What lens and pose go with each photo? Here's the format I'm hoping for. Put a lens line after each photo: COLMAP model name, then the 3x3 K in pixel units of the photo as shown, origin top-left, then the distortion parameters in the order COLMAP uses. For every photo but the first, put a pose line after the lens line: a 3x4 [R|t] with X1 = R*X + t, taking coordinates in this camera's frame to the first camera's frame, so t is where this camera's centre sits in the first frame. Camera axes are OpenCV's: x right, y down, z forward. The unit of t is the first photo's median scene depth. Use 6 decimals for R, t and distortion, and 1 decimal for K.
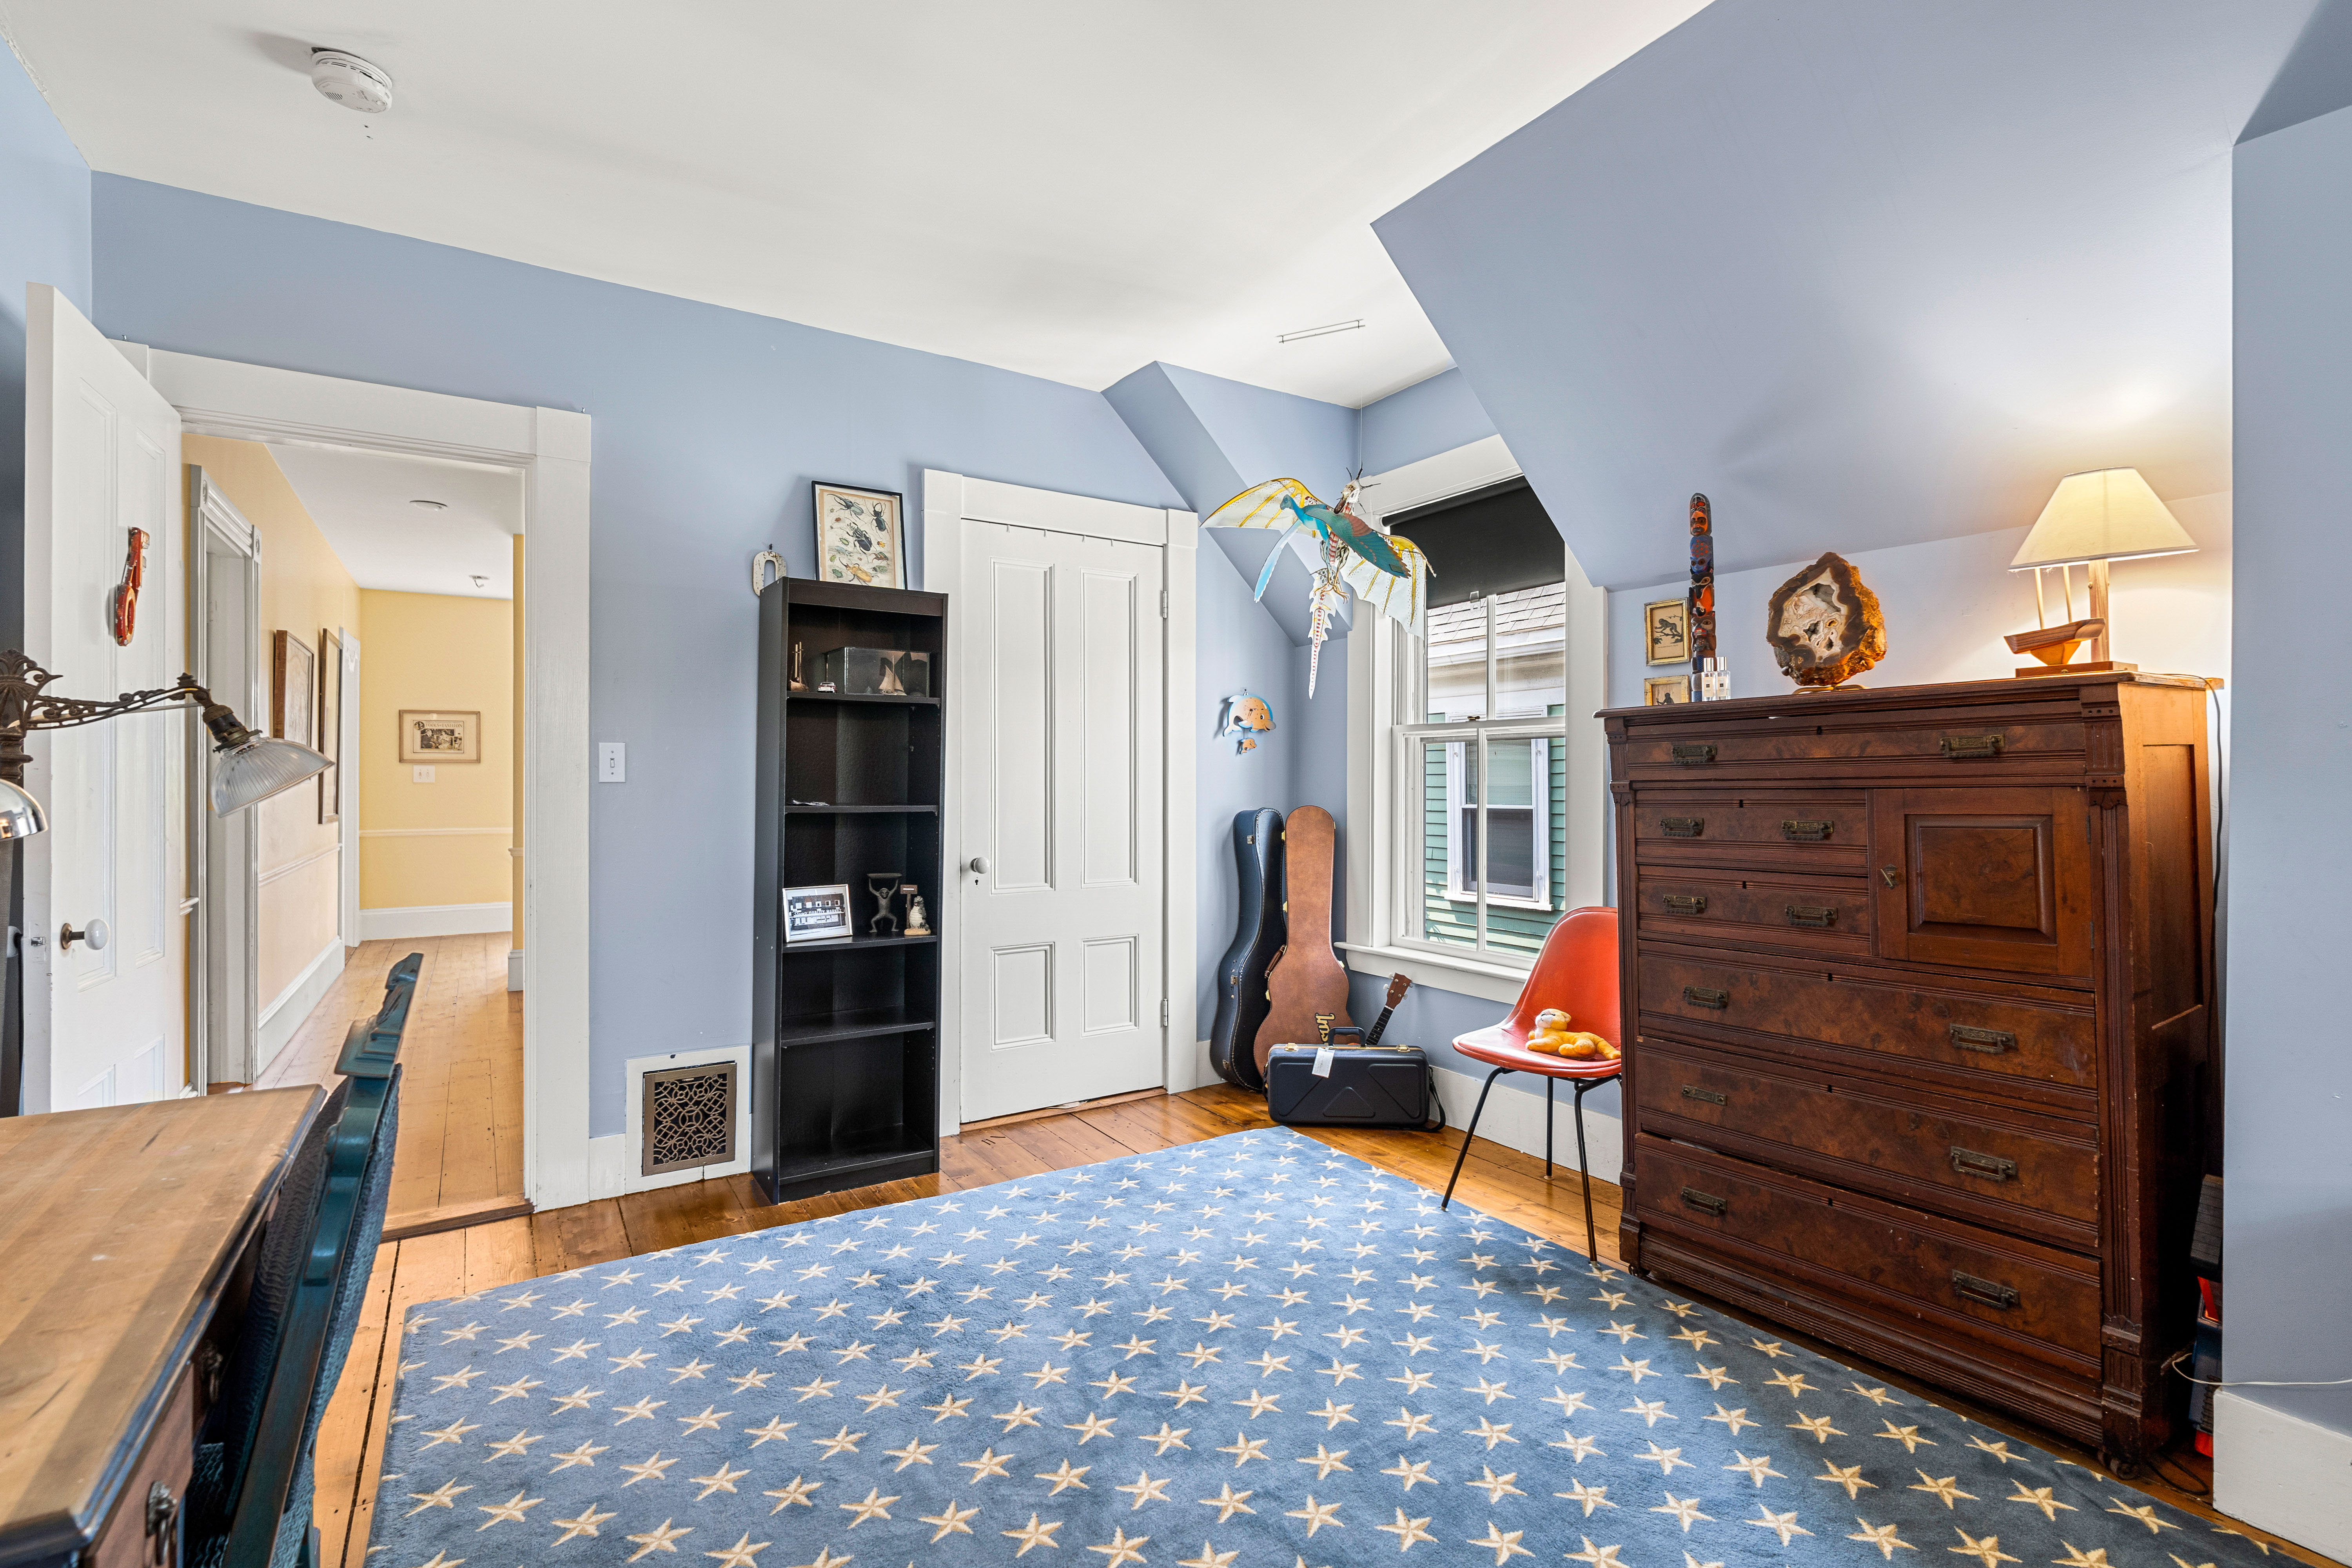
lens RADIAL K [[1093.2, 0, 1176.0], [0, 1093.2, 784.0], [0, 0, 1]] dist [-0.001993, 0.001759]
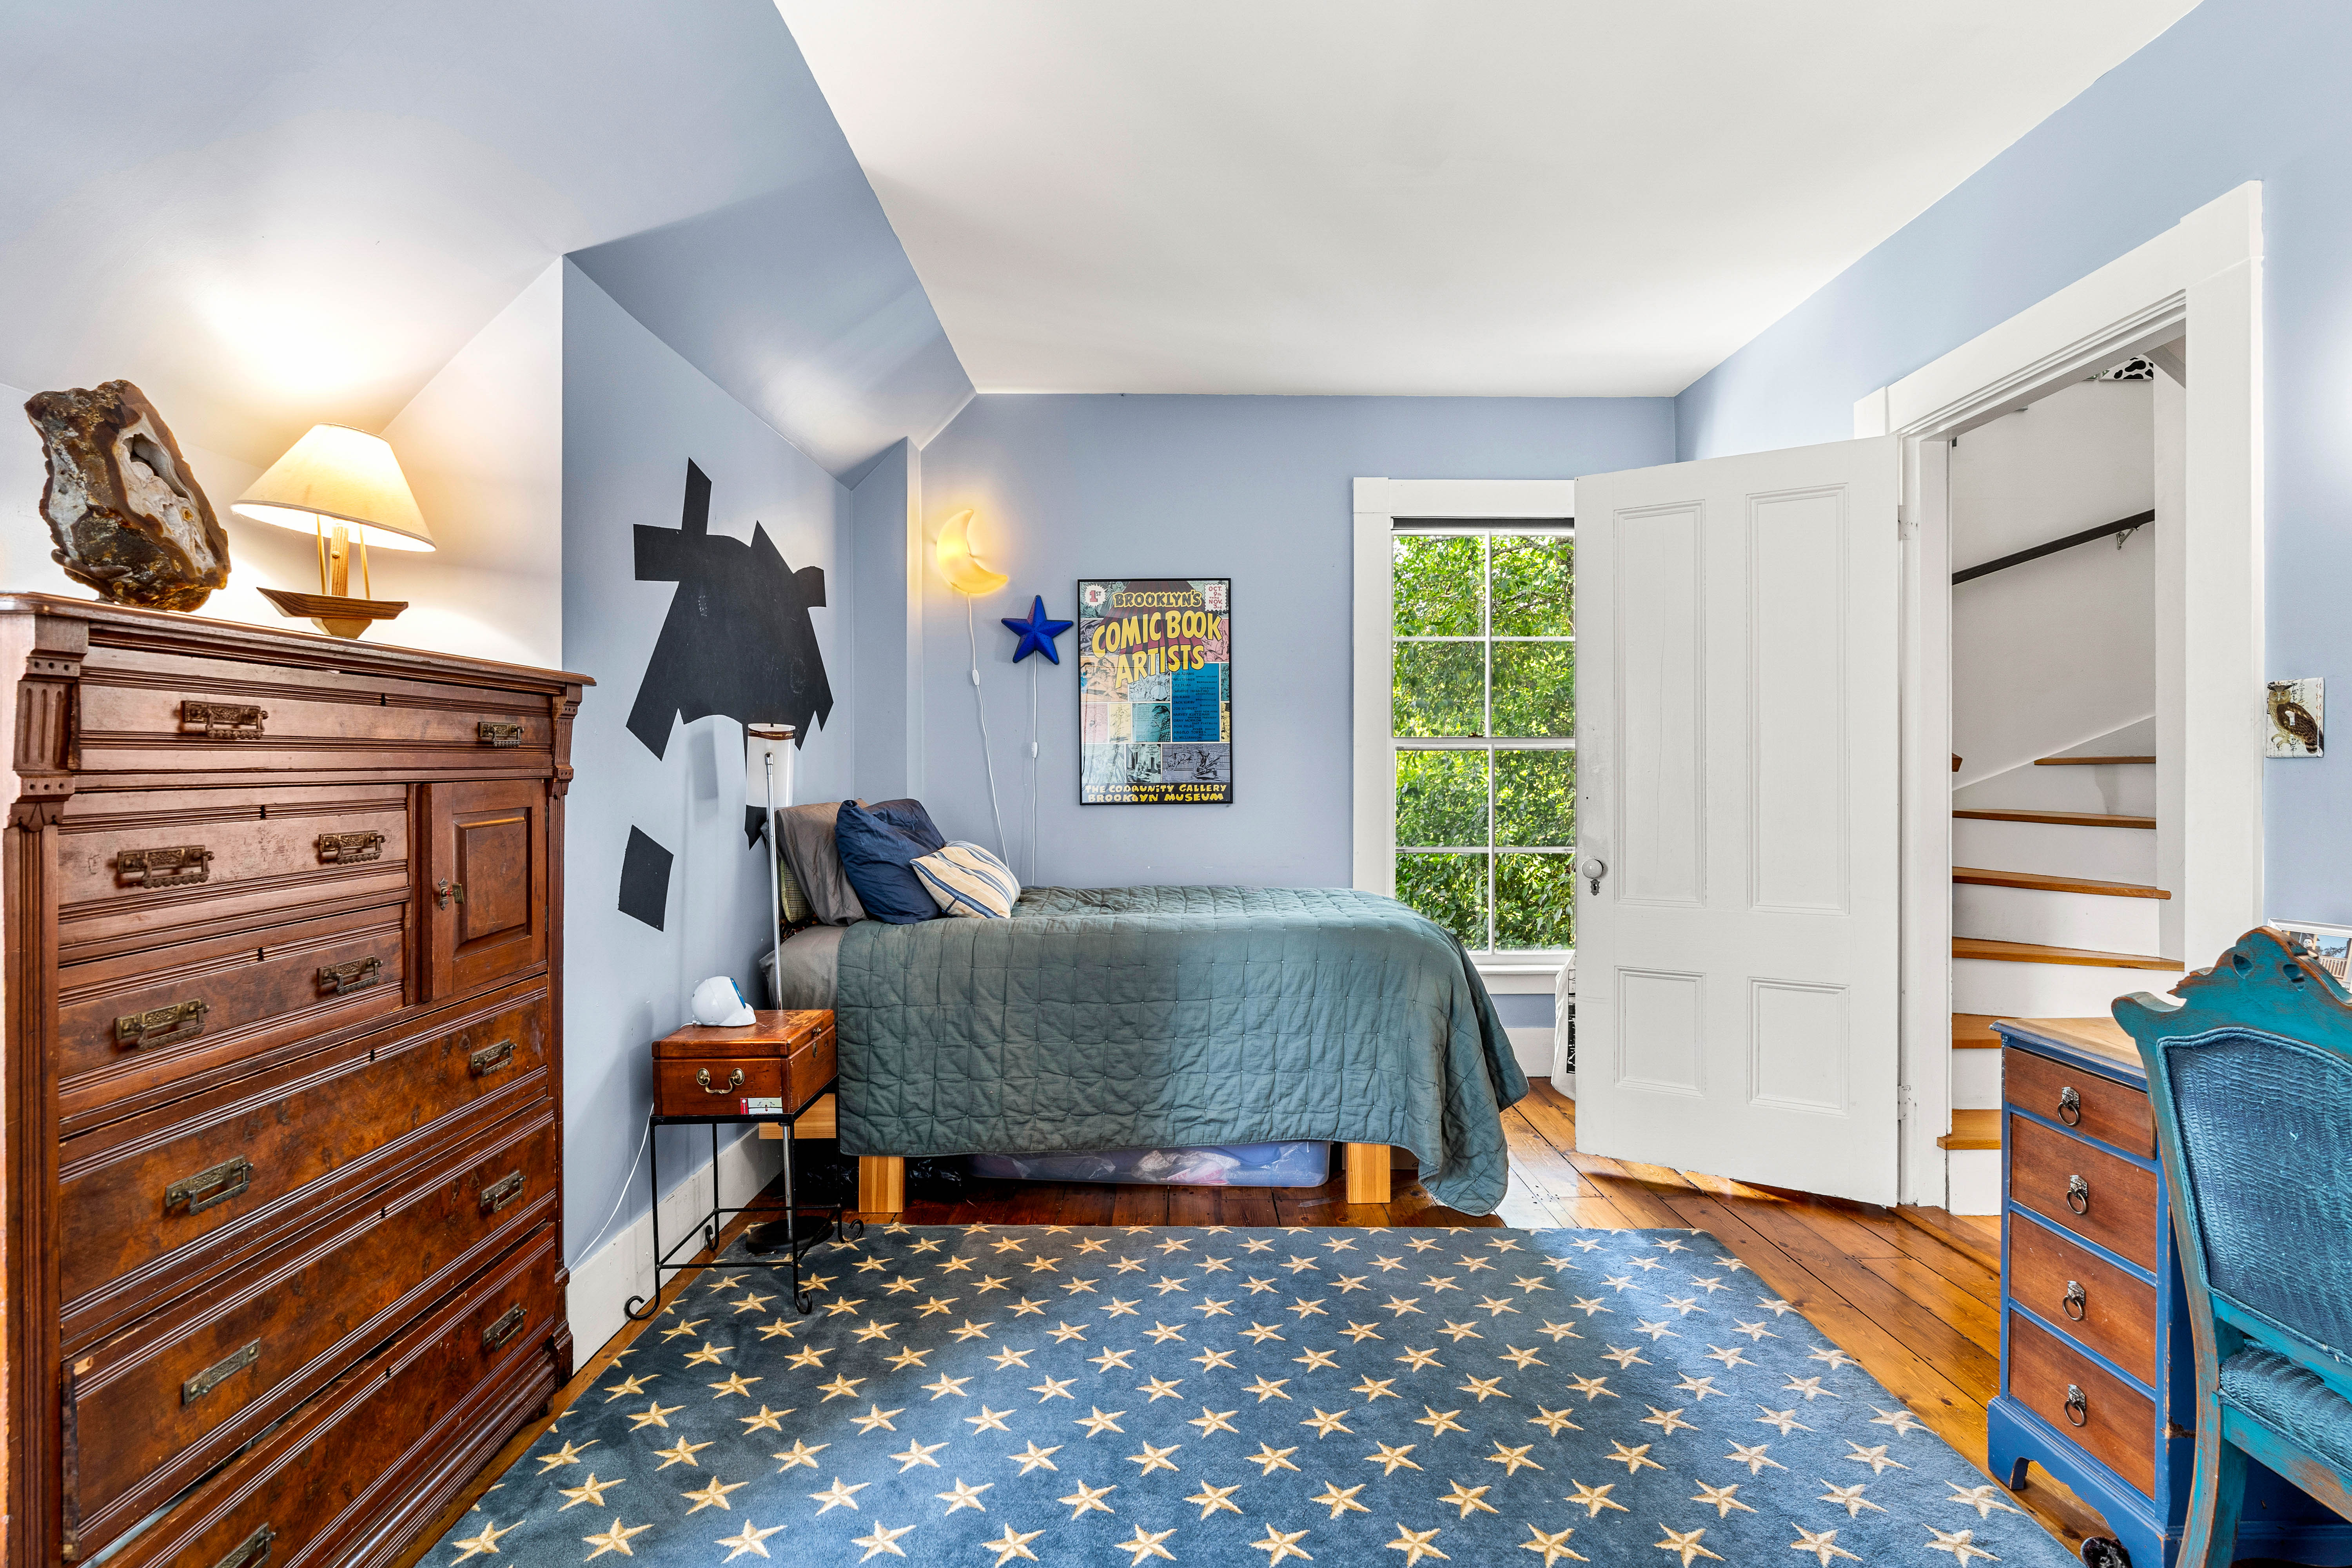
lens RADIAL K [[1093.2, 0, 1176.0], [0, 1093.2, 784.0], [0, 0, 1]] dist [-0.001993, 0.001759]
pose [[-0.853472, -0.004083, 0.521122, -0.214261], [0.000759, 0.999959, 0.009078, -0.001395], [-0.521138, 0.008144, -0.853434, 1.458694]]
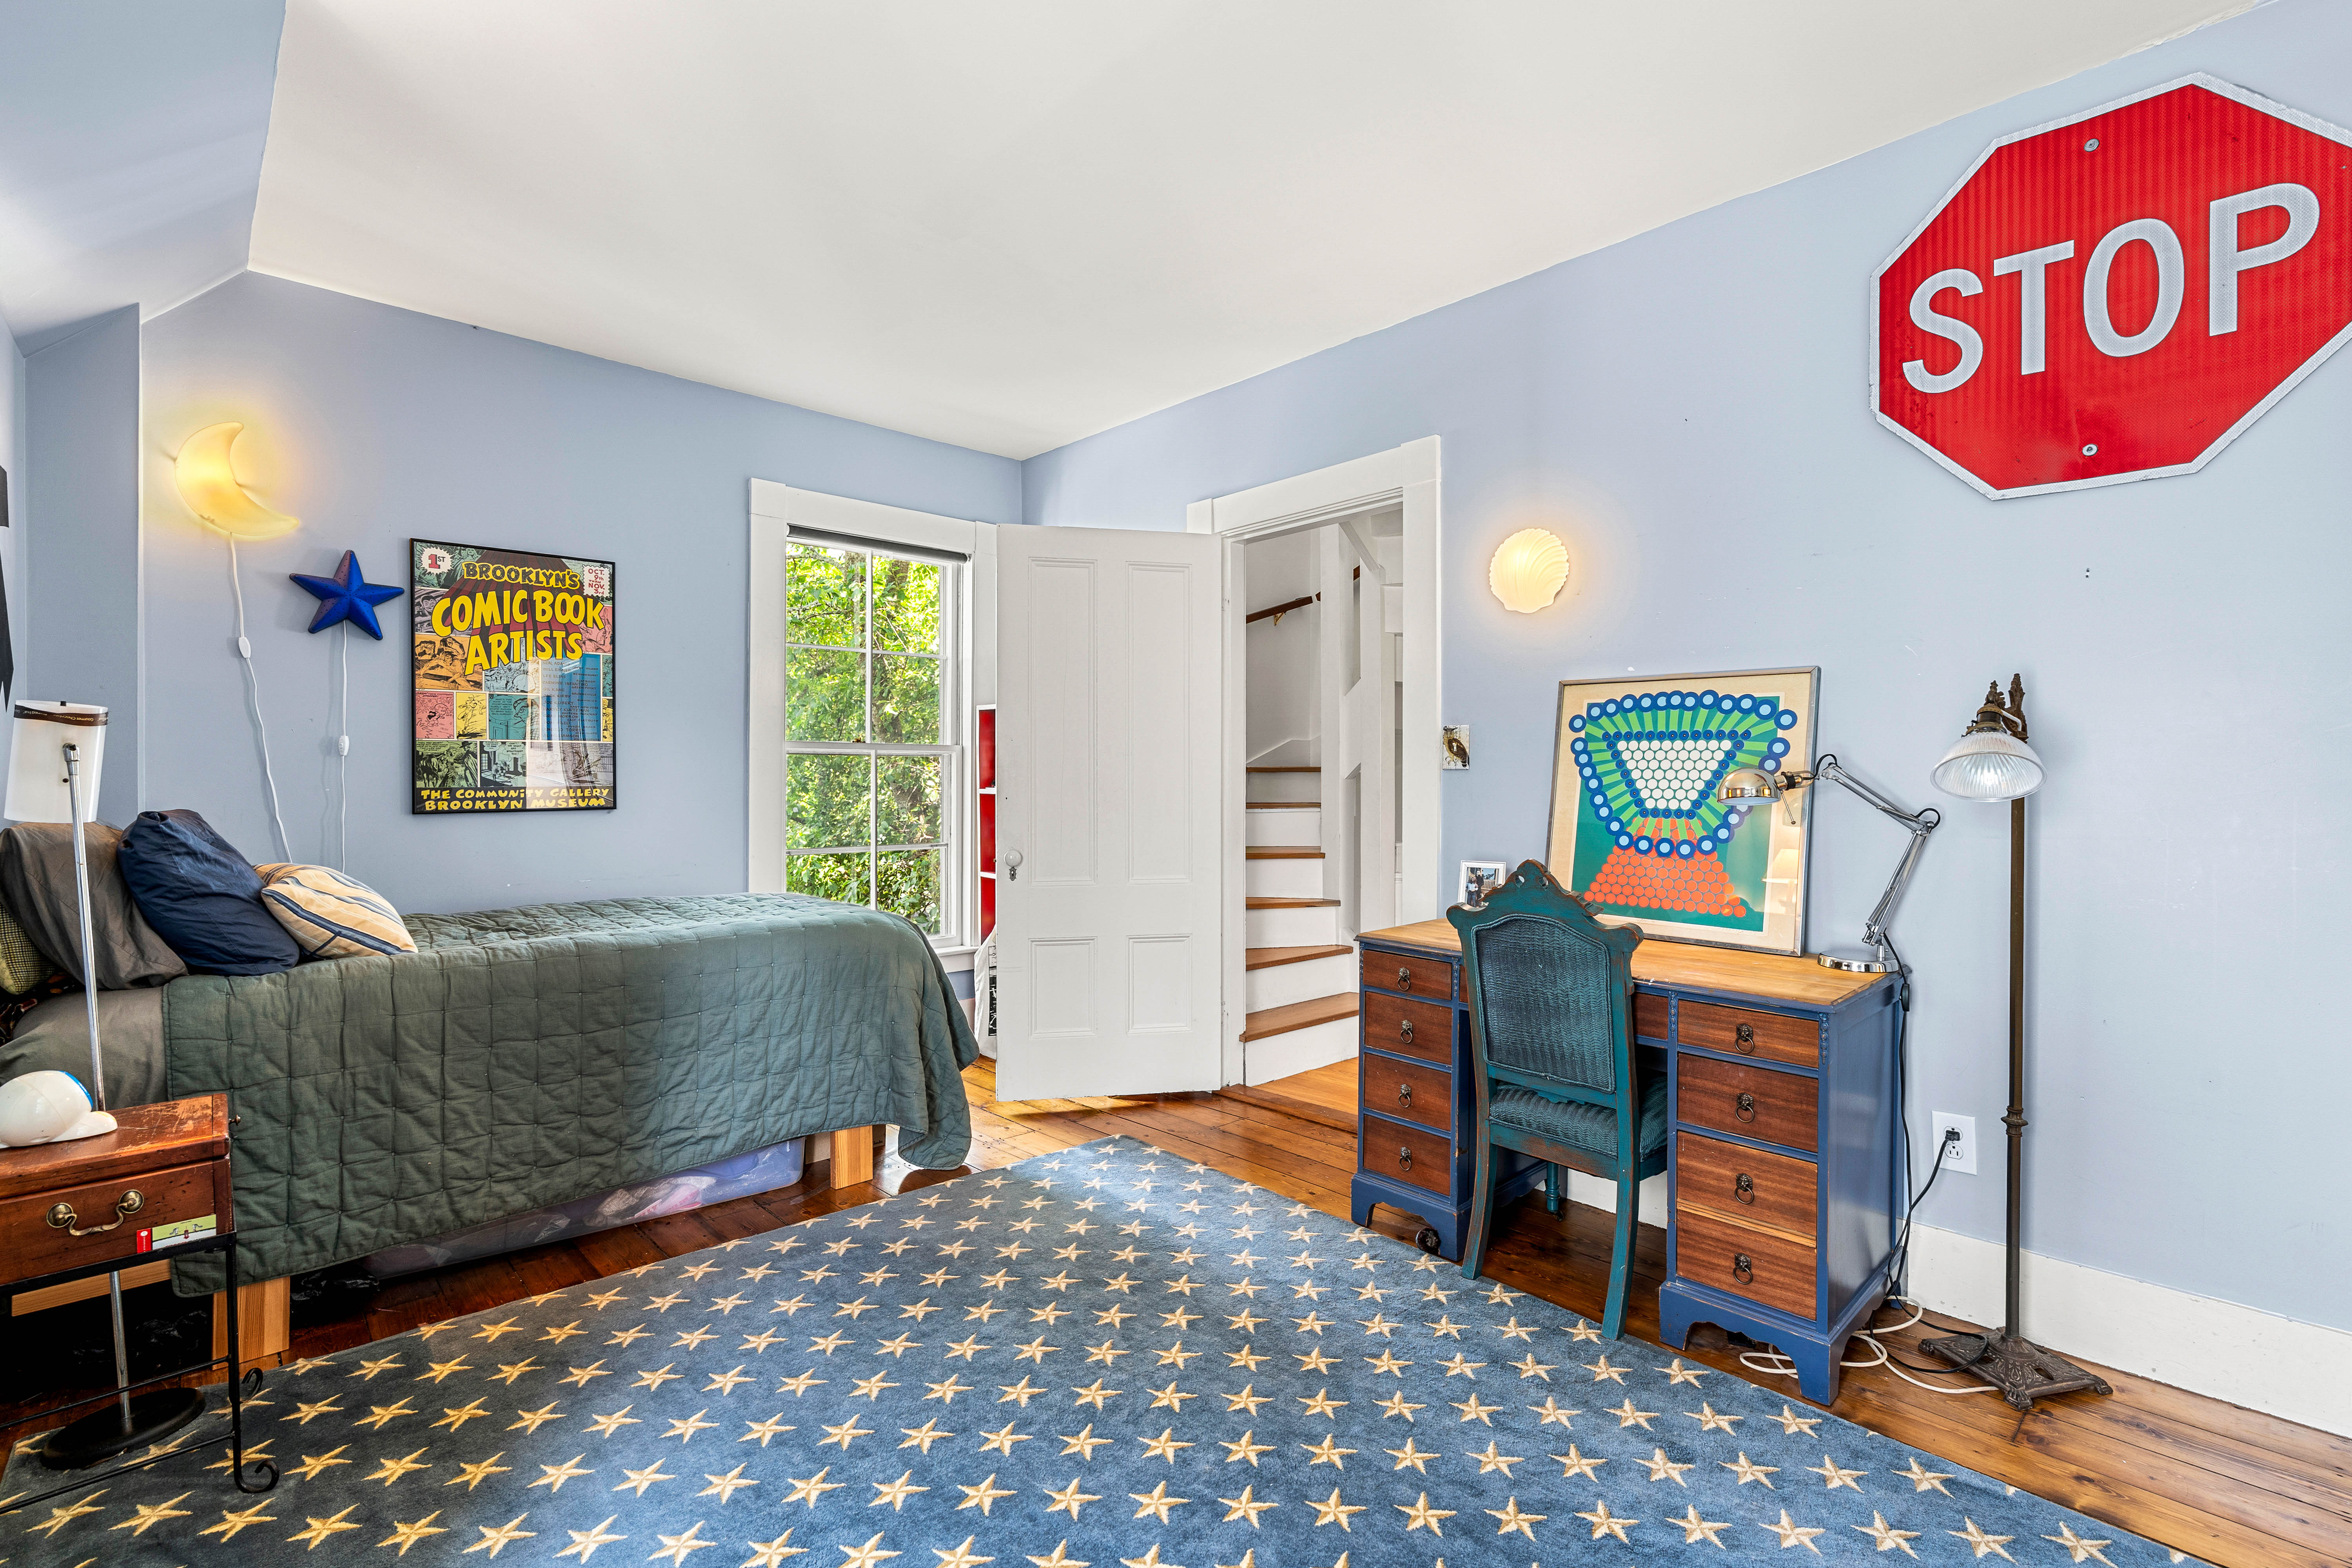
lens RADIAL K [[1113.2, 0, 1176.0], [0, 1113.2, 784.0], [0, 0, 1]] dist [-0.001464, 0.005415]
pose [[-0.978026, -0.000986, -0.208480, 0.168304], [-0.002003, 0.999987, 0.004670, -0.000327], [0.208473, 0.004985, -0.978015, 1.684466]]
